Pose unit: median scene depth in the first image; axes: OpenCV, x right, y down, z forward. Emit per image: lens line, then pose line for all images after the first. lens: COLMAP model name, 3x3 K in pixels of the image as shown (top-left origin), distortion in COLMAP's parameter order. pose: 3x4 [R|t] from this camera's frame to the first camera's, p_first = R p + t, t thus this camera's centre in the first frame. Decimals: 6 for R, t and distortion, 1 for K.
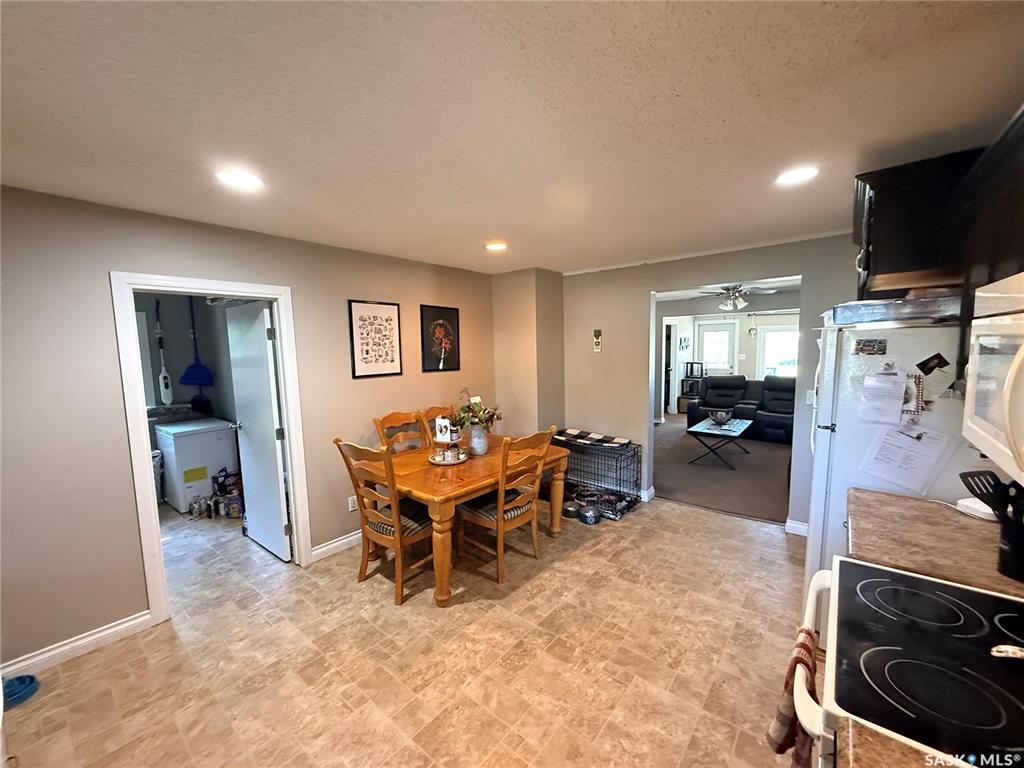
lens RADIAL K [[409.2, 0, 508.7], [0, 409.2, 385.6], [0, 0, 1]] dist [-0.000086, 0.000071]
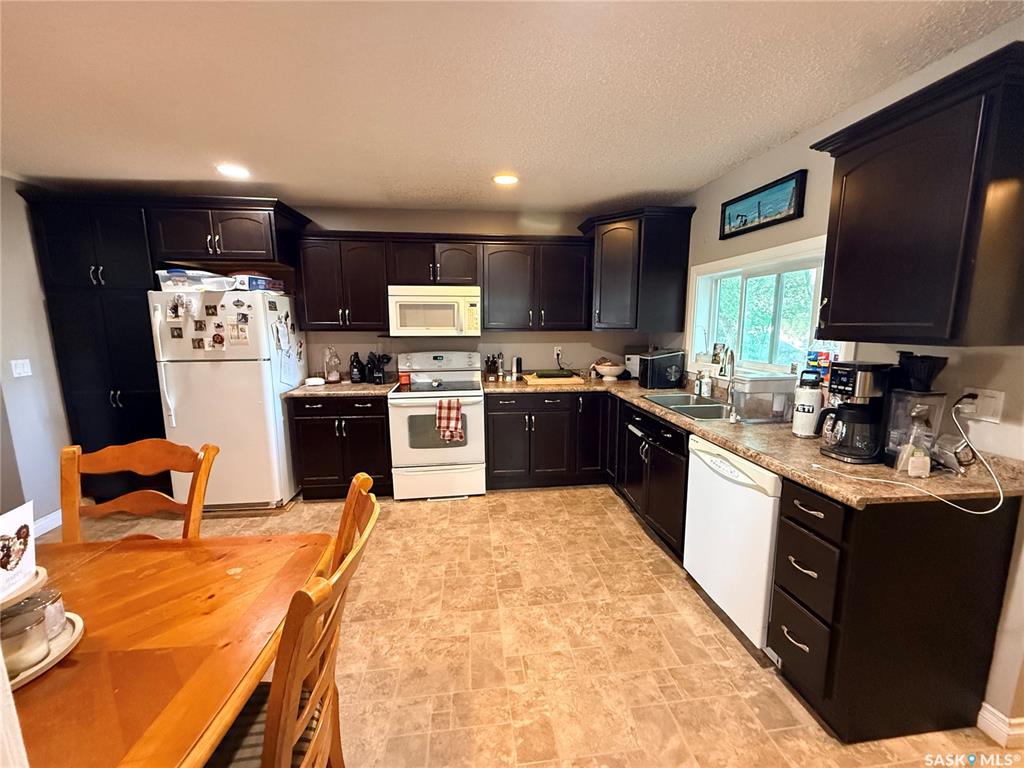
lens RADIAL K [[409.2, 0, 508.7], [0, 409.2, 385.6], [0, 0, 1]] dist [-0.000086, 0.000071]
pose [[-0.710914, -0.089015, 0.697622, -0.844131], [0.086506, 0.973357, 0.212352, -0.044135], [-0.697938, 0.211313, -0.684273, 1.336742]]
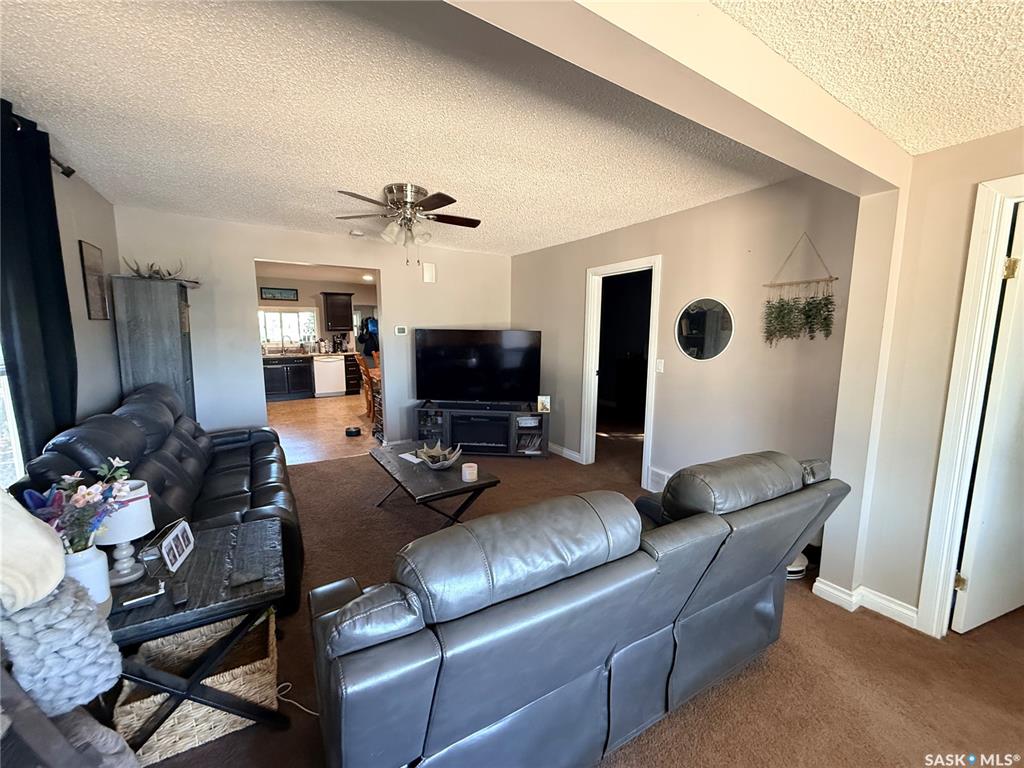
lens RADIAL K [[409.2, 0, 508.7], [0, 409.2, 385.6], [0, 0, 1]] dist [-0.000086, 0.000071]
pose [[-0.316788, 0.151846, -0.936263, 2.564909], [-0.089606, 0.977896, 0.188917, -0.301437], [0.944254, 0.143741, -0.296180, 3.265646]]
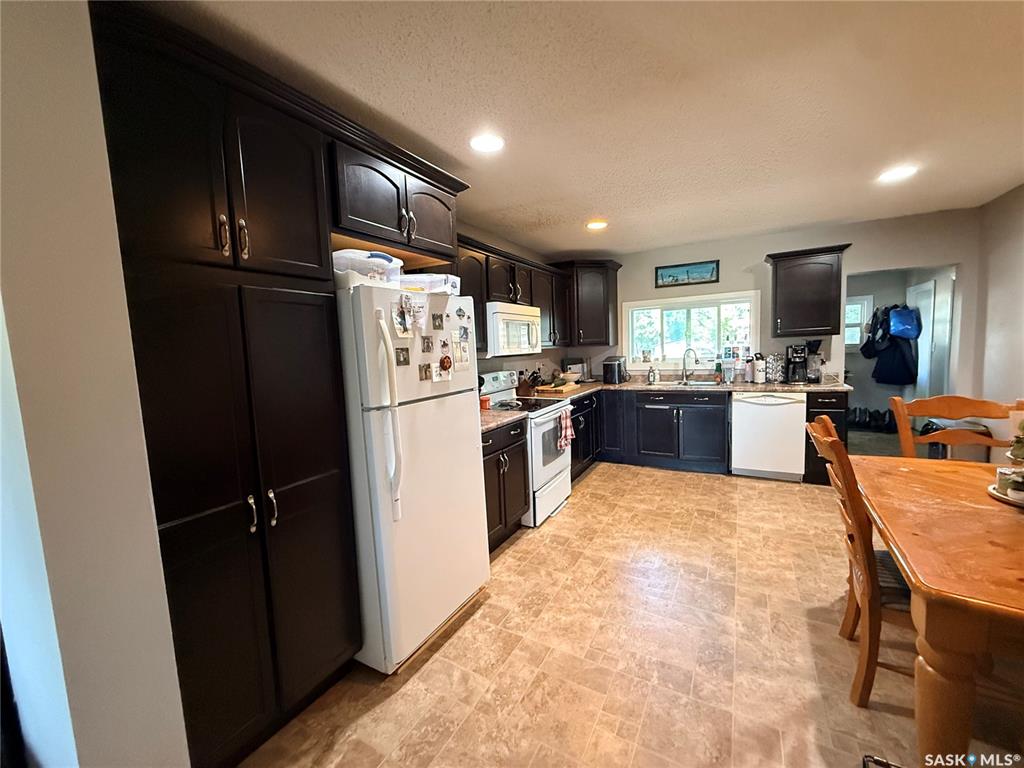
lens RADIAL K [[409.2, 0, 508.7], [0, 409.2, 385.6], [0, 0, 1]] dist [-0.000086, 0.000071]
pose [[-0.983650, 0.078344, -0.162156, 0.808655], [0.045687, 0.979518, 0.196105, -0.114644], [0.174198, 0.185490, -0.967082, 1.970316]]
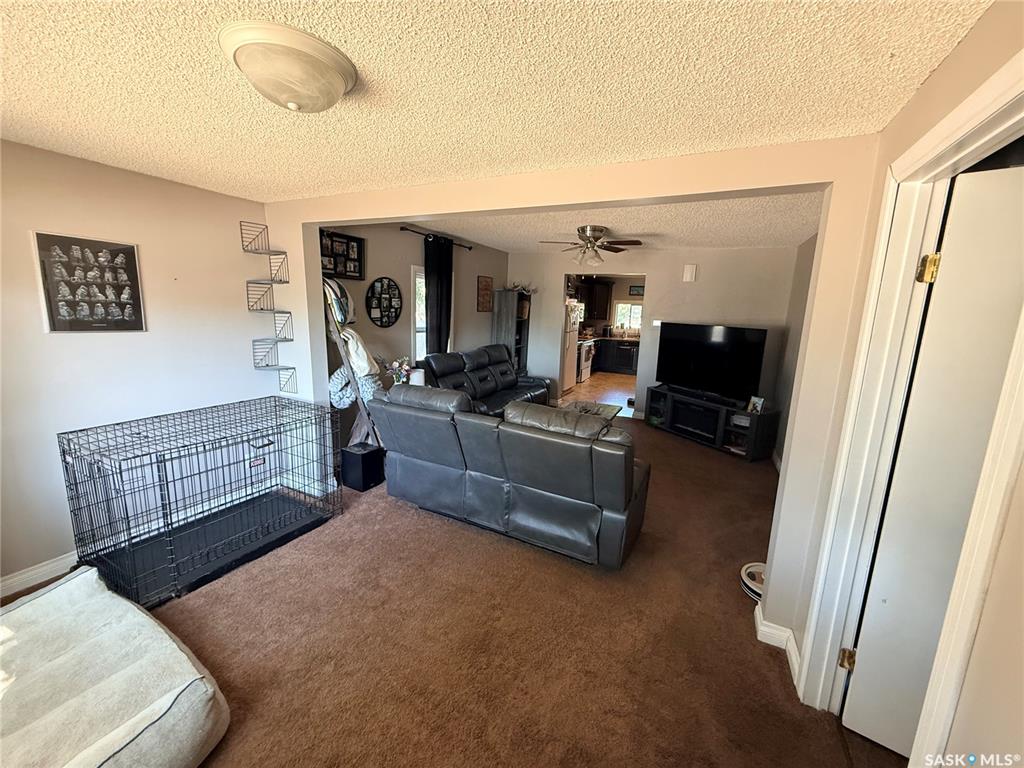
lens RADIAL K [[409.2, 0, 508.7], [0, 409.2, 385.6], [0, 0, 1]] dist [-0.000086, 0.000071]
pose [[-0.972500, 0.036355, -0.230050, 2.202082], [-0.030440, 0.959430, 0.280299, -0.453092], [0.230907, 0.279593, -0.931939, 4.417427]]
